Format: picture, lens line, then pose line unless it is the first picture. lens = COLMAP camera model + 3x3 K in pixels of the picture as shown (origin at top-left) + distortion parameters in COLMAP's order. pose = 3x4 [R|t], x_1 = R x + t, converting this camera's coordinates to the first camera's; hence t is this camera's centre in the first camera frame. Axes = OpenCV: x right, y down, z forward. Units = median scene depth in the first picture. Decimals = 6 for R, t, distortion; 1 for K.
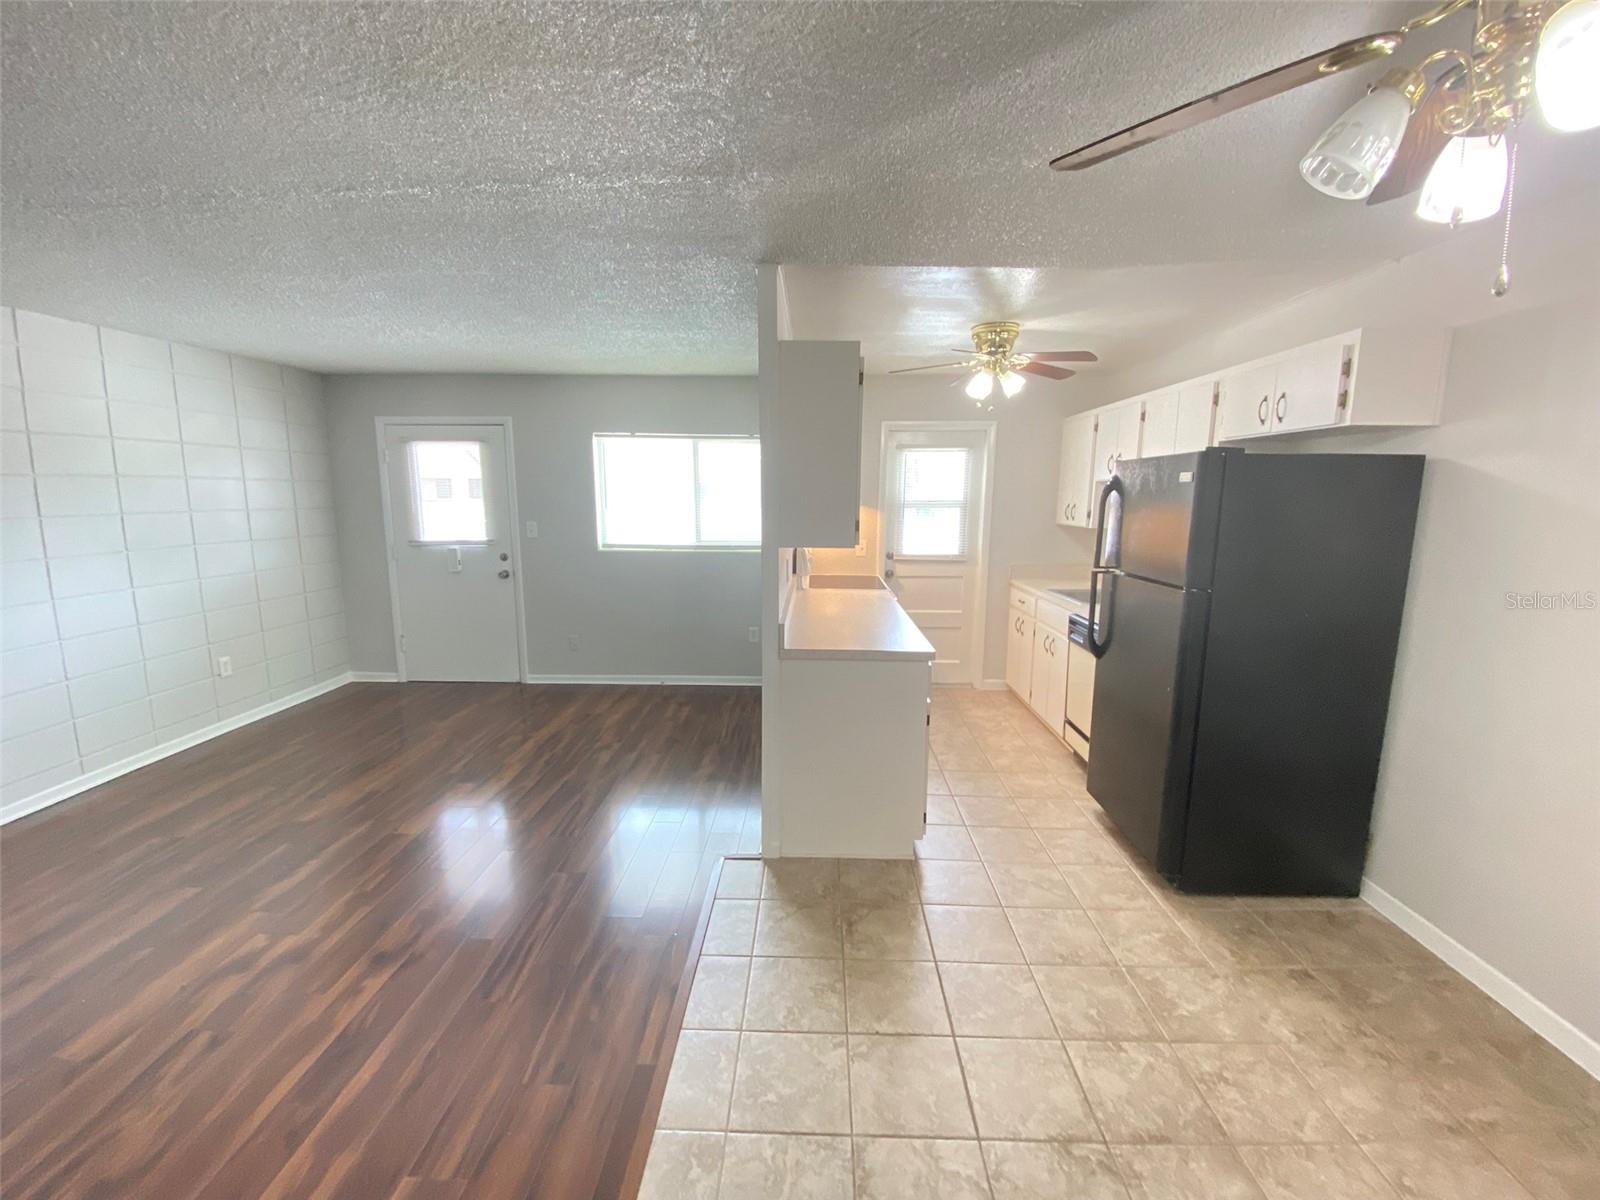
lens RADIAL K [[649.9, 0, 808.4], [0, 649.9, 603.5], [0, 0, 1]] dist [0.000646, -0.010526]
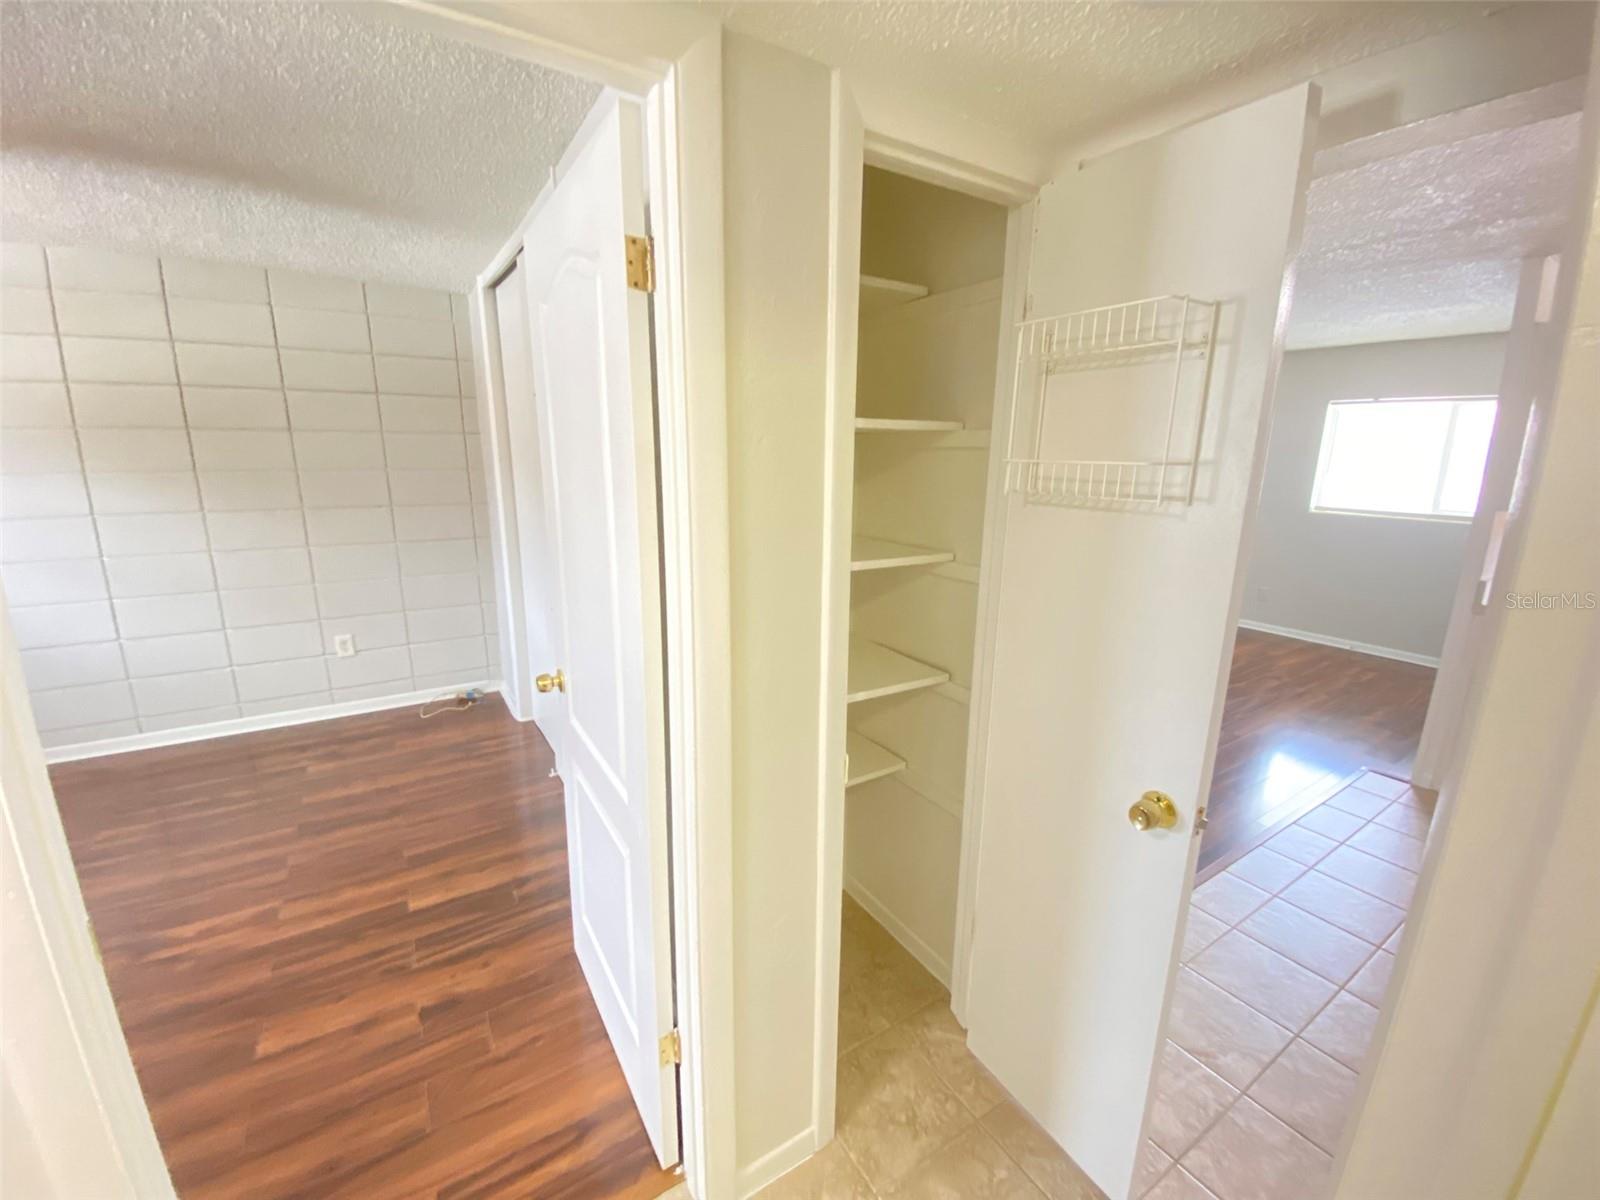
lens RADIAL K [[649.9, 0, 803.0], [0, 649.9, 601.8], [0, 0, 1]] dist [0.000646, -0.010526]
pose [[0.556249, 0.186442, -0.809831, 0.143731], [-0.145922, 0.981280, 0.125684, 0.068991], [0.818104, 0.048260, 0.573041, -0.397678]]
